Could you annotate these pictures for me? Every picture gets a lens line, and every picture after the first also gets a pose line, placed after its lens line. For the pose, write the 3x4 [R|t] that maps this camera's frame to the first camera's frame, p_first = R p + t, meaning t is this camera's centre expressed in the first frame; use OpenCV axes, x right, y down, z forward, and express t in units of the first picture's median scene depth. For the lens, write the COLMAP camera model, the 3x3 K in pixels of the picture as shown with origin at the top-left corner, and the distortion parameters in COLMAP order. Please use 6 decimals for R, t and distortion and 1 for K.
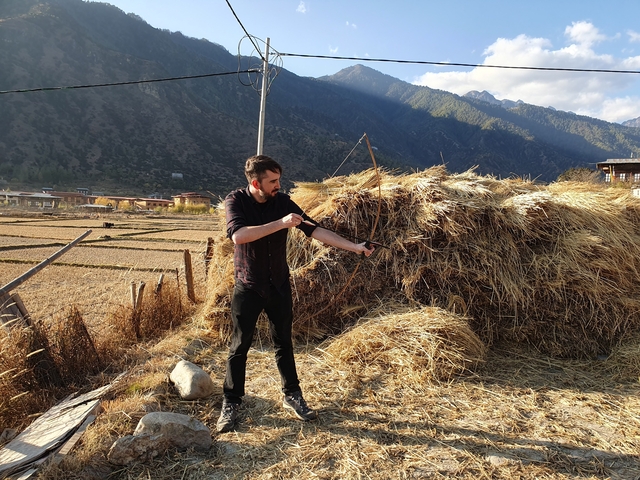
lens RADIAL K [[537.5, 0, 320.0], [0, 537.5, 240.0], [0, 0, 1]] dist [0.049058, -0.099468]
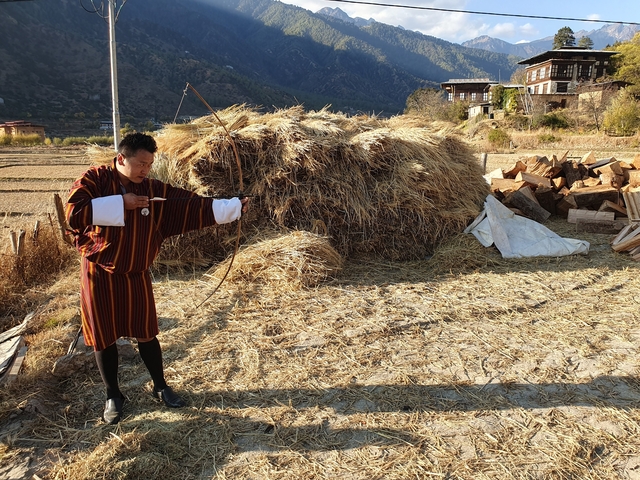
lens RADIAL K [[537.7, 0, 320.0], [0, 537.7, 240.0], [0, 0, 1]] dist [0.243029, -0.332096]
pose [[0.967551, -0.089786, 0.236186, -0.035024], [0.056781, 0.988090, 0.143015, -0.024914], [-0.246214, -0.124963, 0.961126, -0.173552]]
